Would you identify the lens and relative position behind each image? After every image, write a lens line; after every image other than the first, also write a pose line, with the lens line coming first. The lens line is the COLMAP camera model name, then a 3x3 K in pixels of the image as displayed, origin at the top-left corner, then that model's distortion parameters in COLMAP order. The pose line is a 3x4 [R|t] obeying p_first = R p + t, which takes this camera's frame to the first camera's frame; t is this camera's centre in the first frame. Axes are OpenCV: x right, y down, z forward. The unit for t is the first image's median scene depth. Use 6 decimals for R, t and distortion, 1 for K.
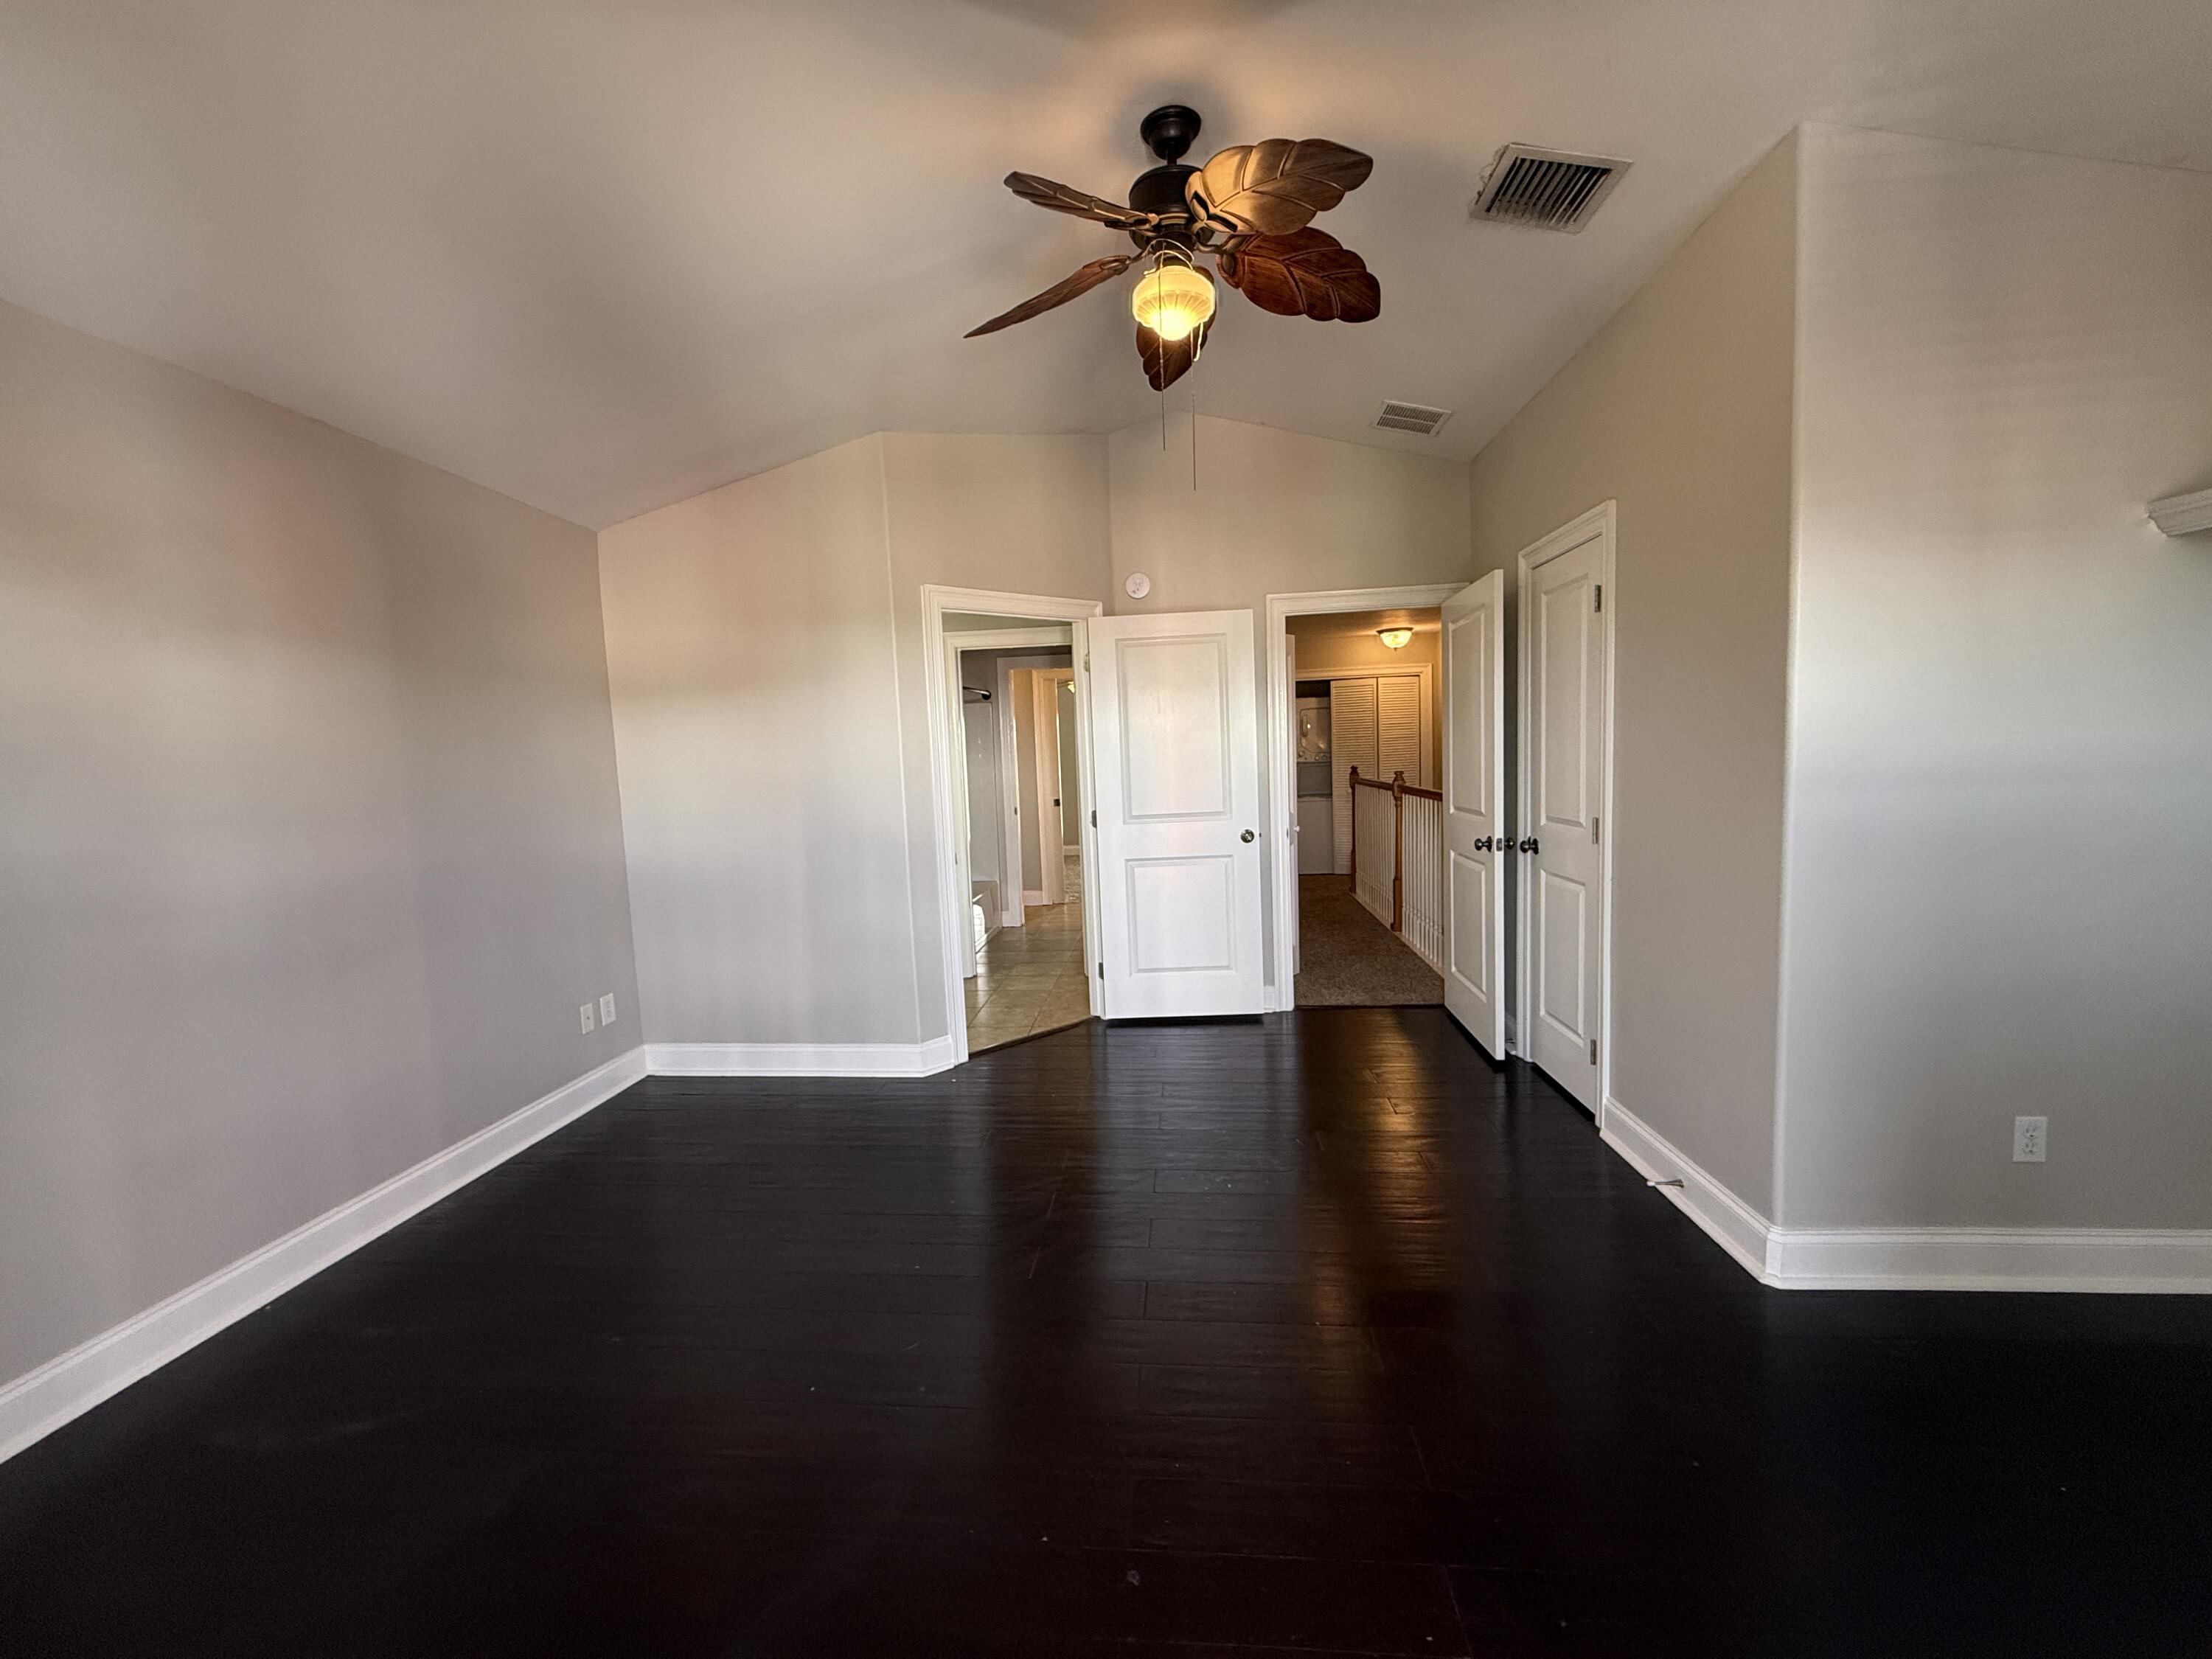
lens RADIAL K [[875.8, 0, 1110.5], [0, 875.8, 828.4], [0, 0, 1]] dist [-0.002294, -0.000652]
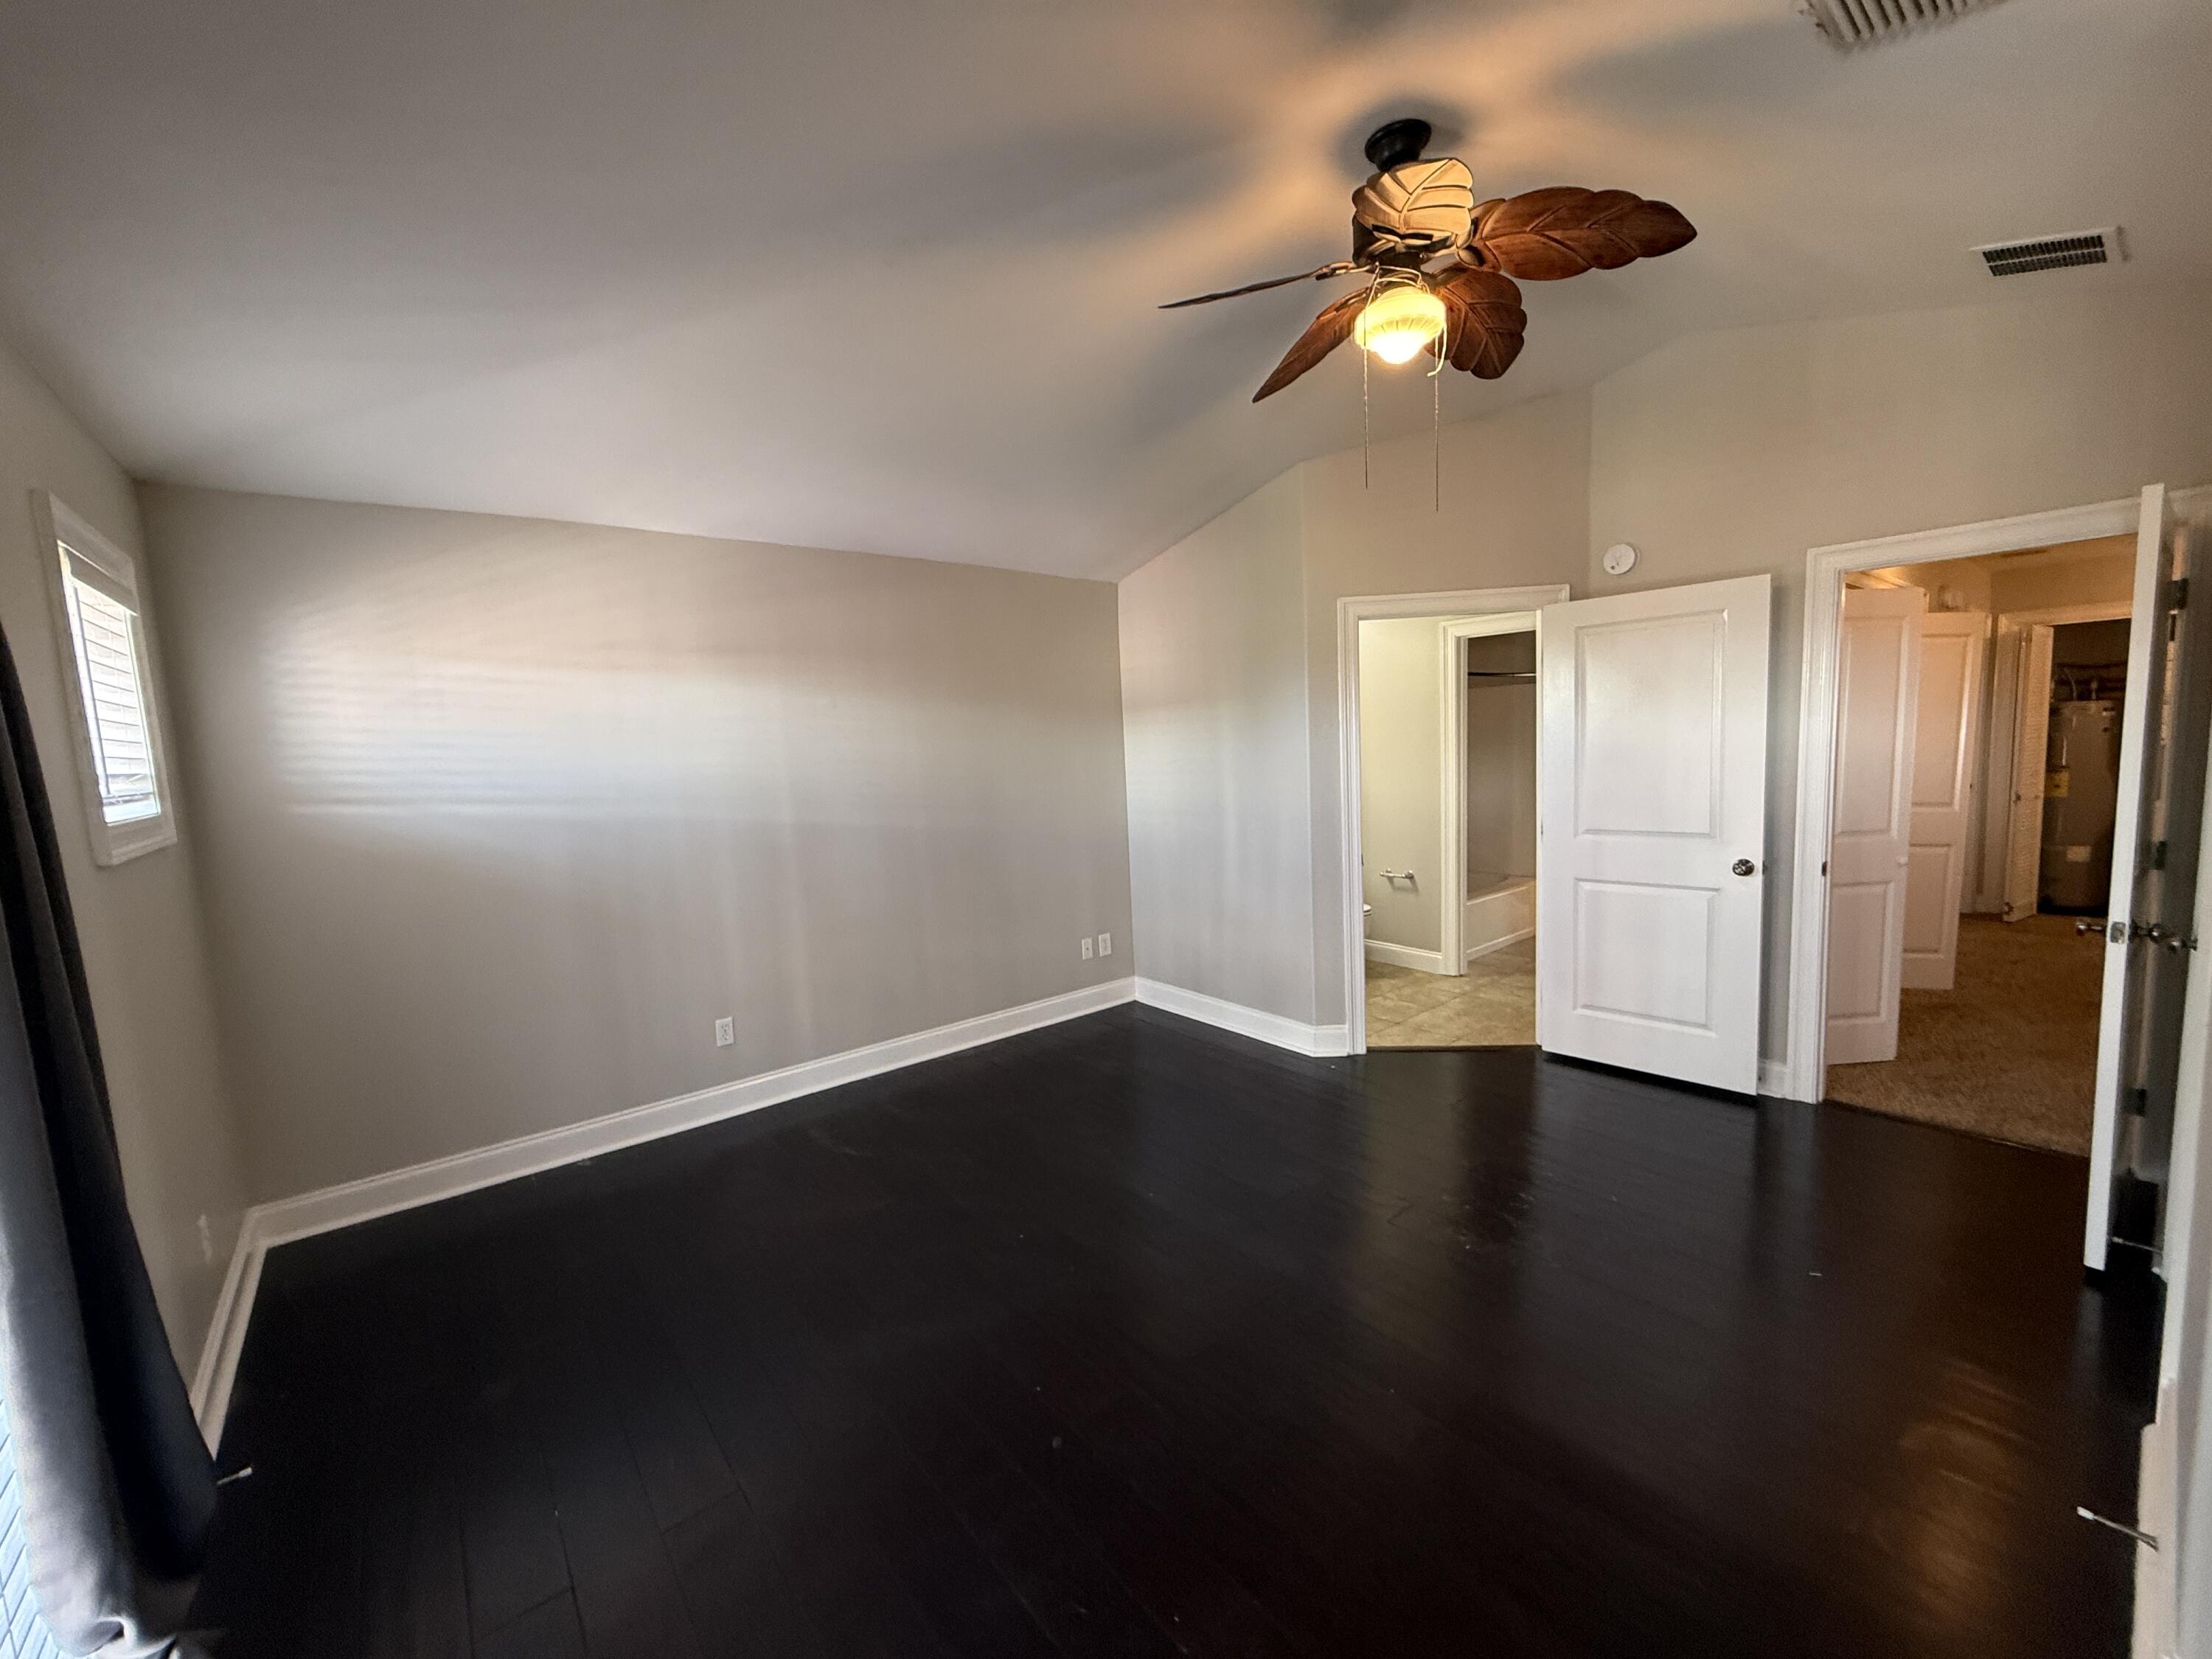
lens RADIAL K [[875.8, 0, 1093.6], [0, 875.8, 832.2], [0, 0, 1]] dist [-0.002294, -0.000652]
pose [[0.702652, 0.083616, -0.706603, 0.332574], [-0.045206, 0.996311, 0.072946, -0.059693], [0.710096, -0.019313, 0.703840, 0.044004]]
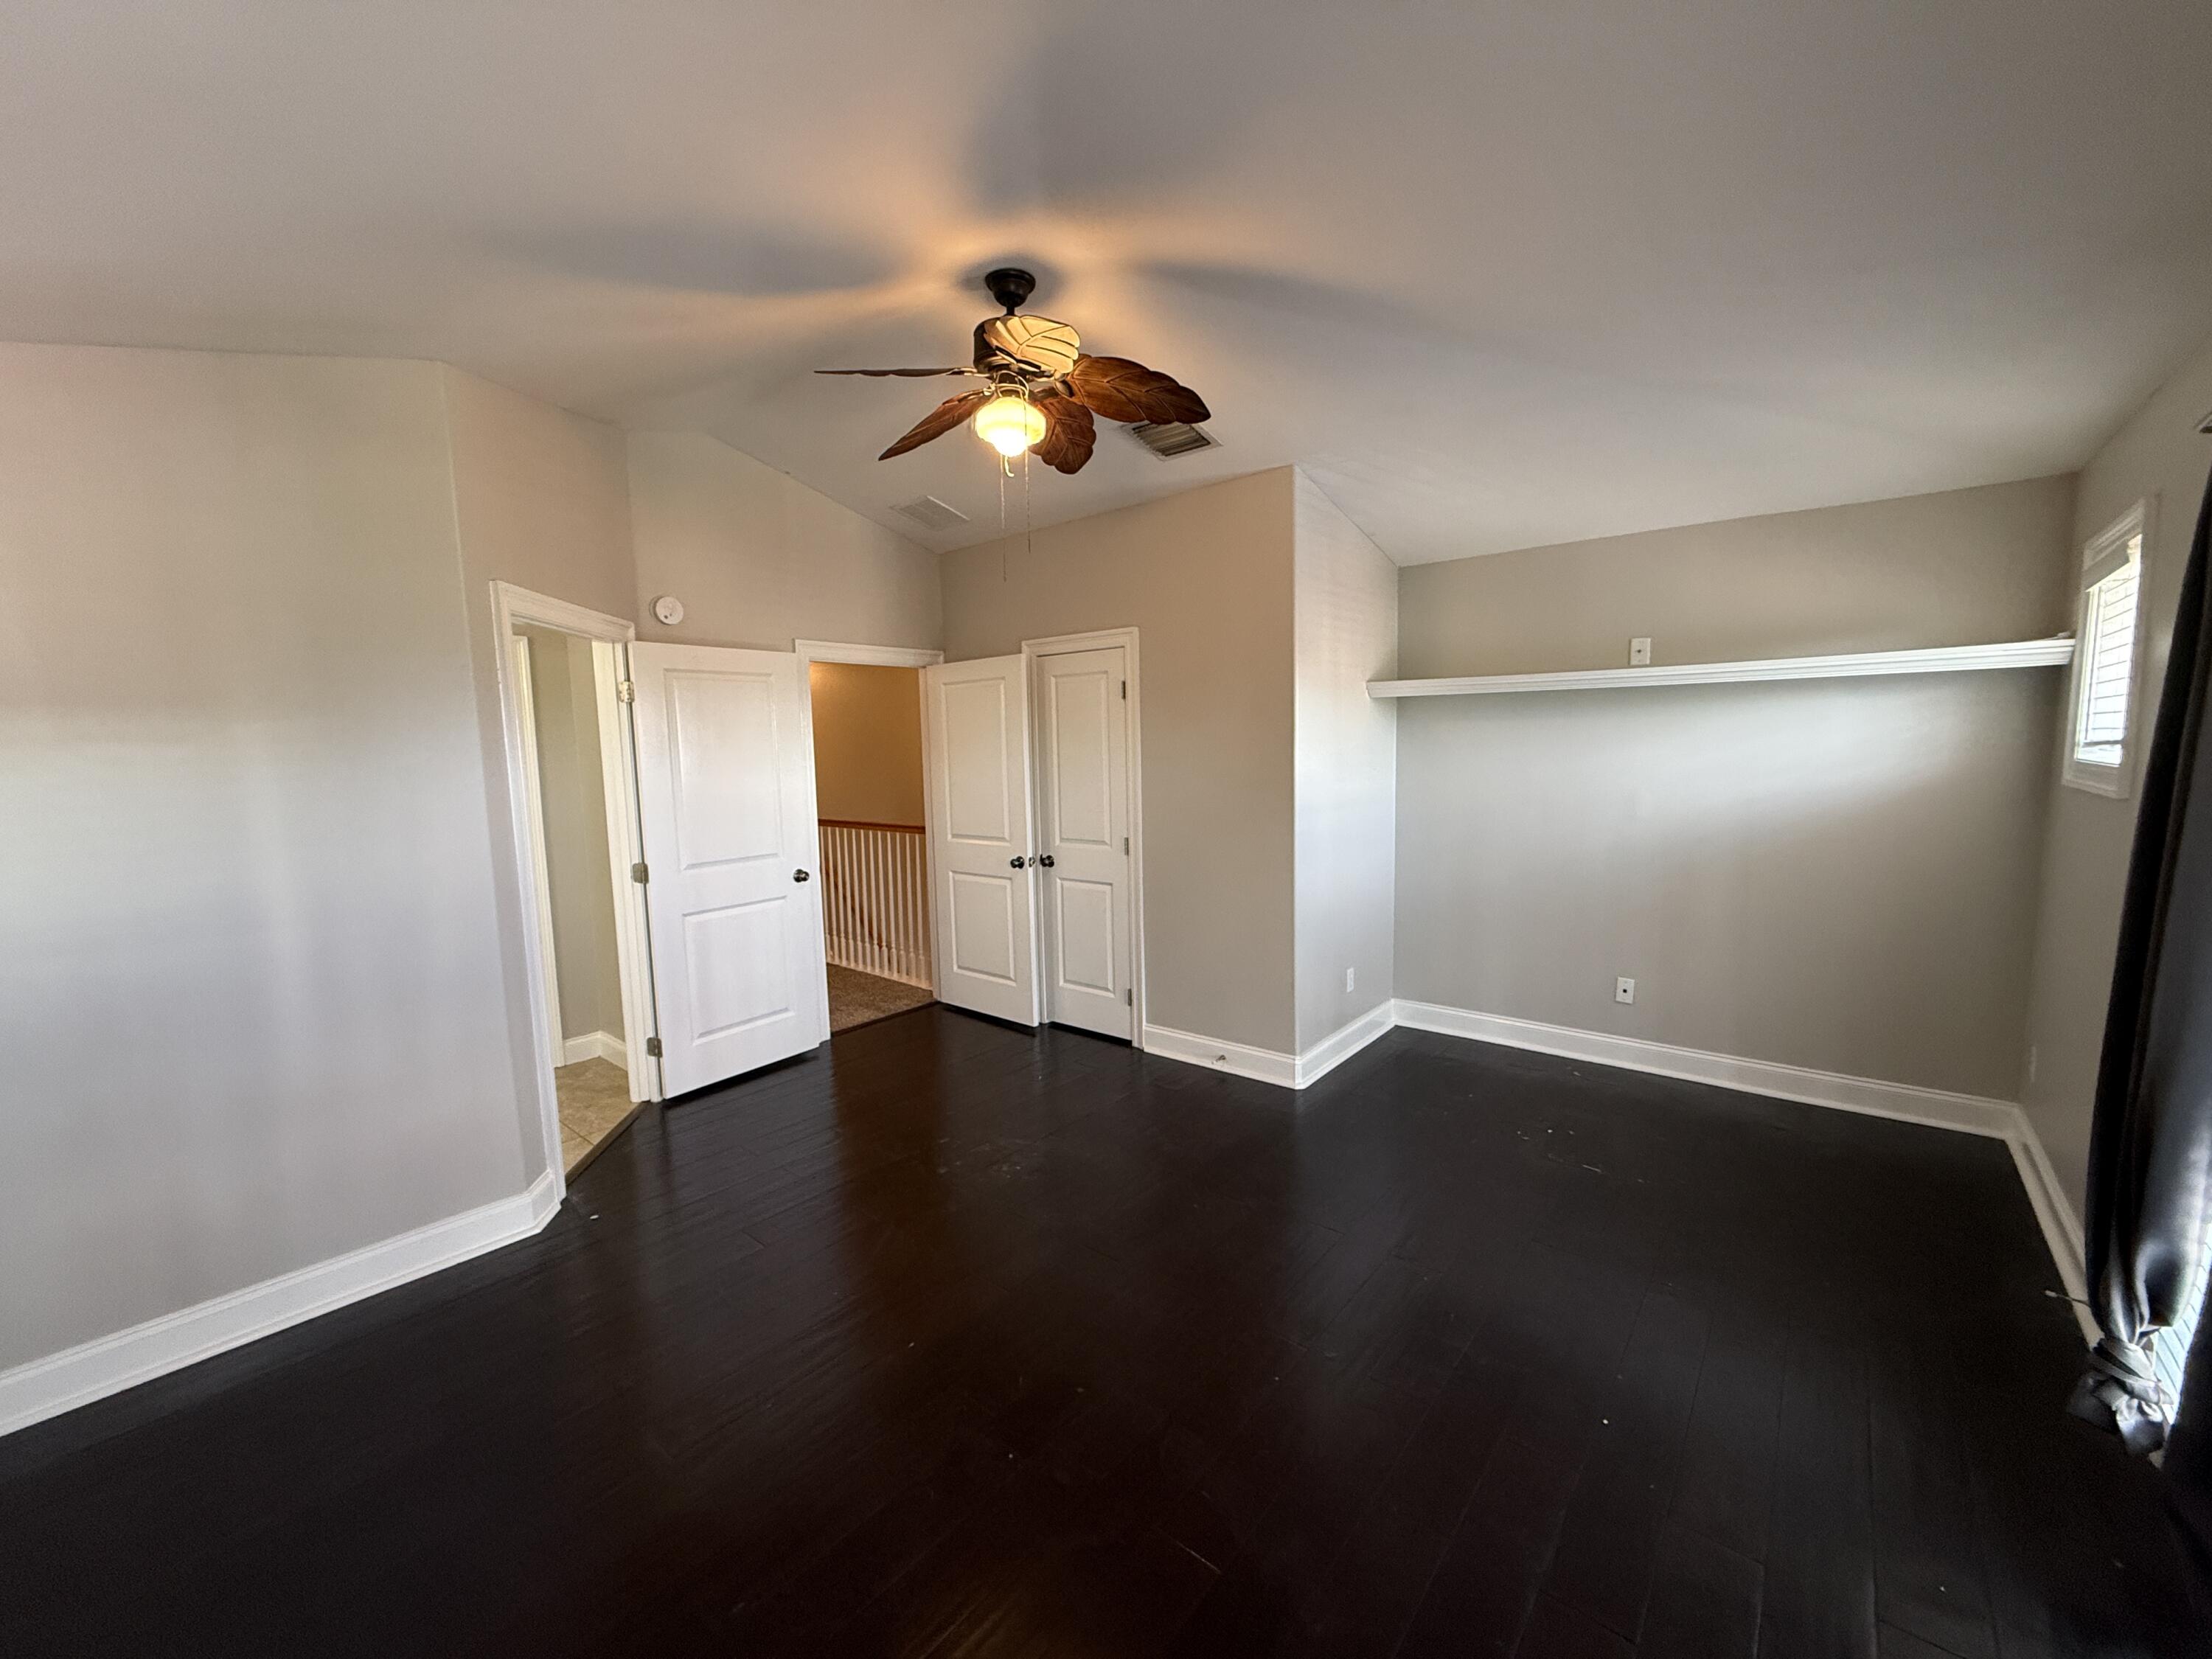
lens RADIAL K [[875.8, 0, 1111.8], [0, 875.8, 829.0], [0, 0, 1]] dist [-0.002294, -0.000652]
pose [[0.570234, -0.053519, 0.819737, -0.519233], [0.068094, 0.997521, 0.017757, -0.042753], [-0.818655, 0.045694, 0.572465, 0.140034]]
